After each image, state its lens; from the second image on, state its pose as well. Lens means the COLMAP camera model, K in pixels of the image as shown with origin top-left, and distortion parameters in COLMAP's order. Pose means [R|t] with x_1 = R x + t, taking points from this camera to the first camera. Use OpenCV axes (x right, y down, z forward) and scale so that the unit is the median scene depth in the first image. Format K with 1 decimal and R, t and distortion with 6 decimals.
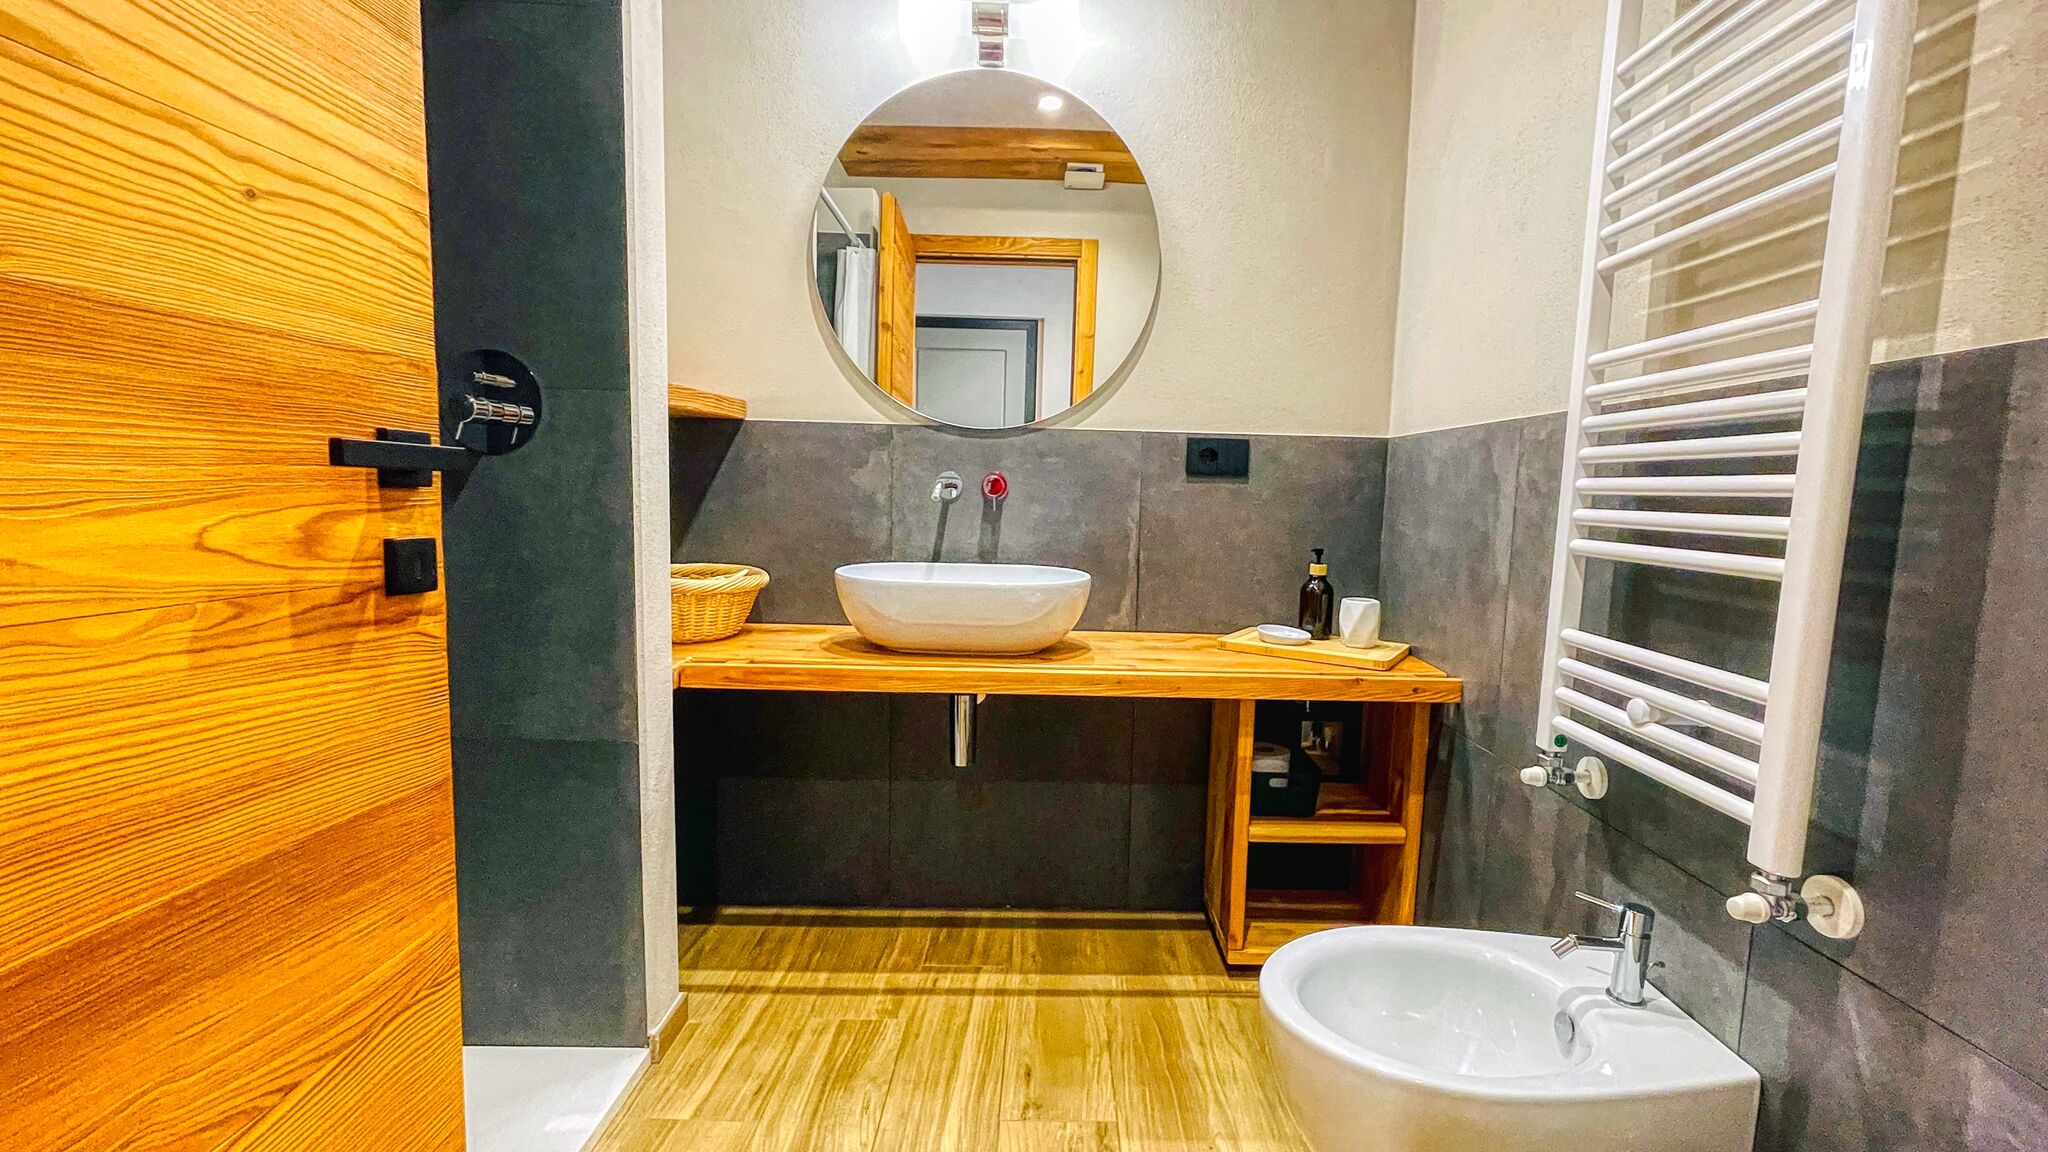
lens RADIAL K [[896.5, 0, 1039.1], [0, 896.5, 579.9], [0, 0, 1]] dist [0.002912, 0.000134]
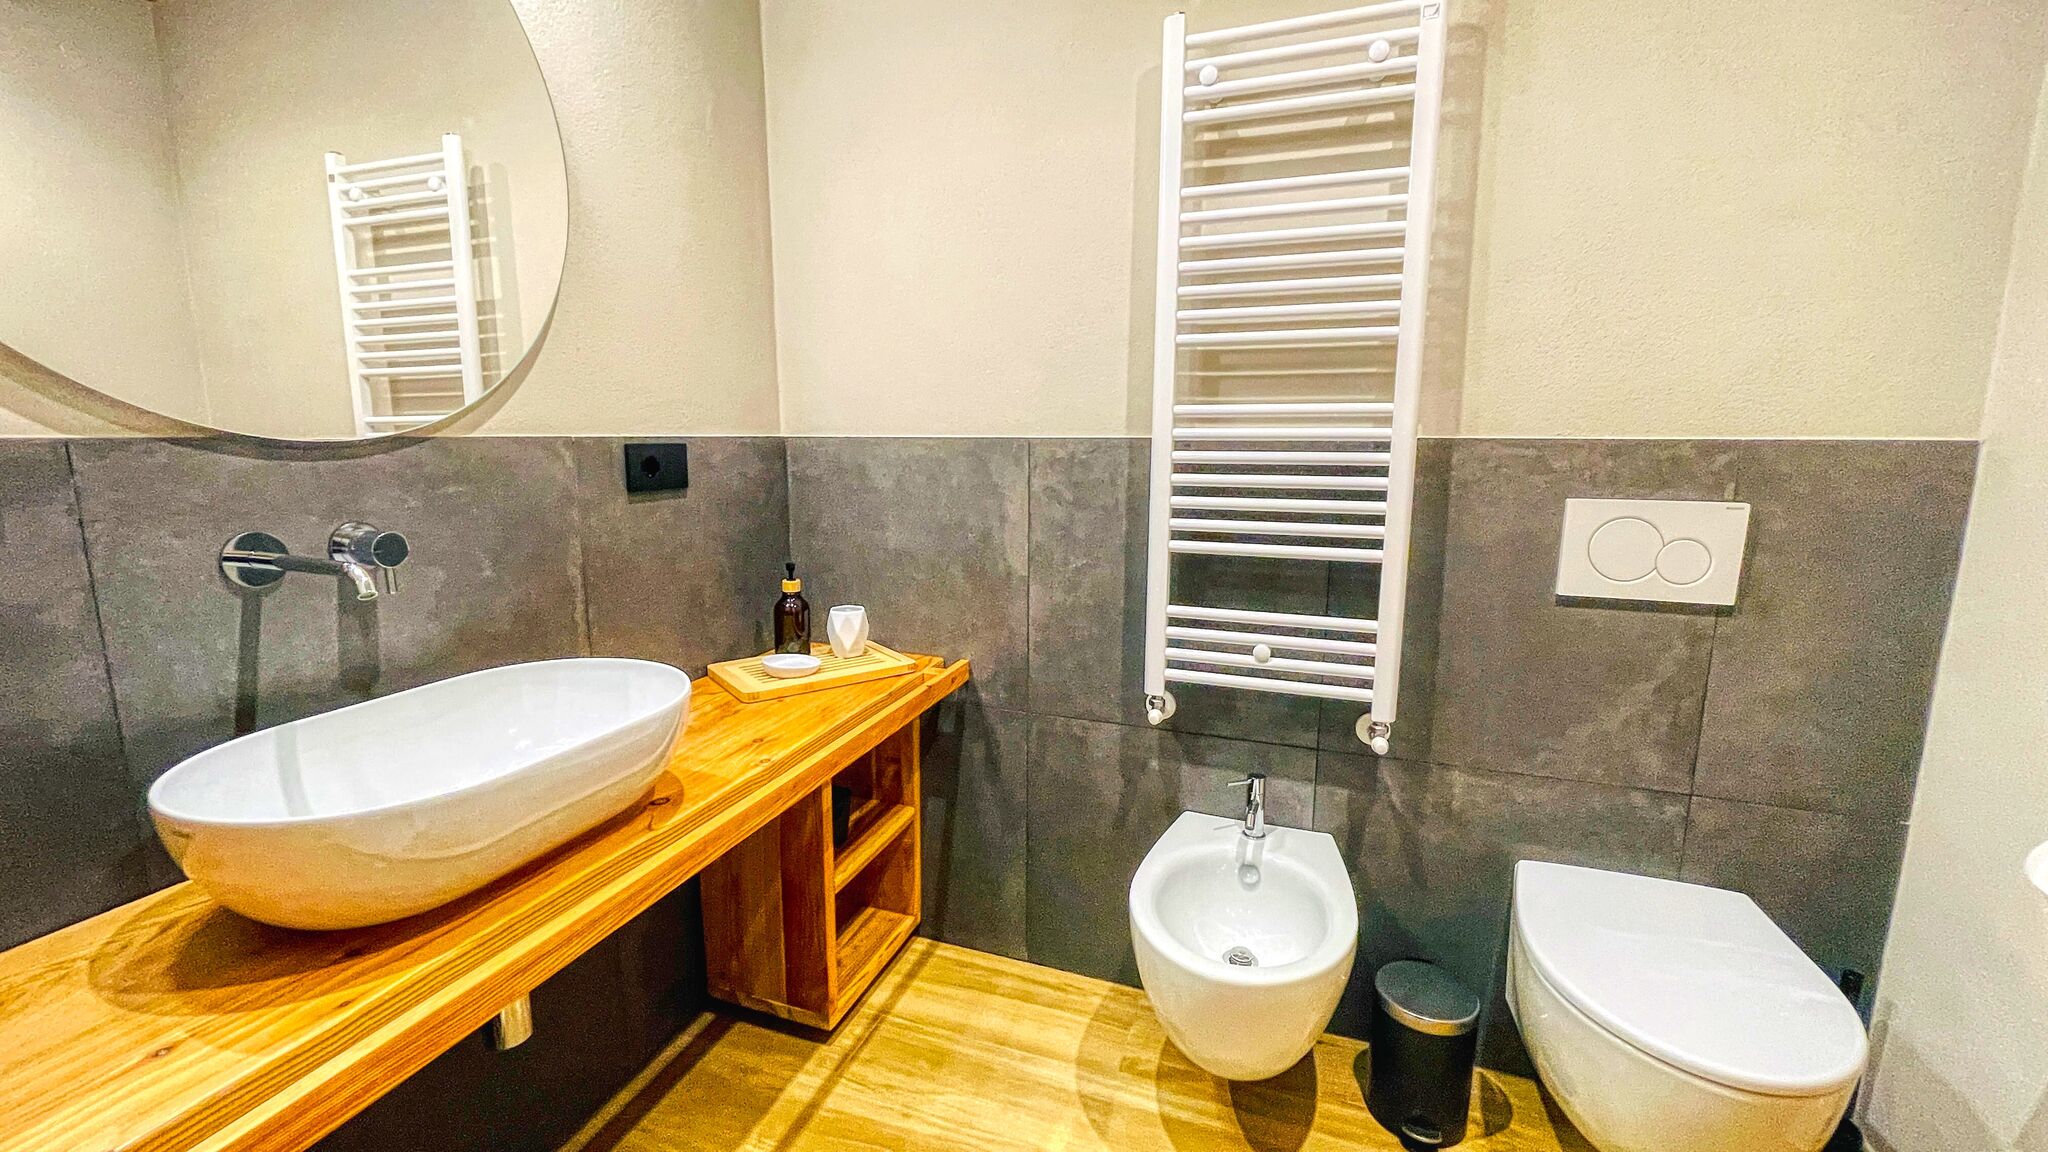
lens RADIAL K [[832.6, 0, 1020.2], [0, 832.6, 575.1], [0, 0, 1]] dist [0.001341, -0.000183]
pose [[0.330670, -0.182230, 0.925986, -0.441070], [0.102185, 0.982326, 0.156827, -0.145073], [-0.938198, 0.042763, 0.343447, 0.526172]]
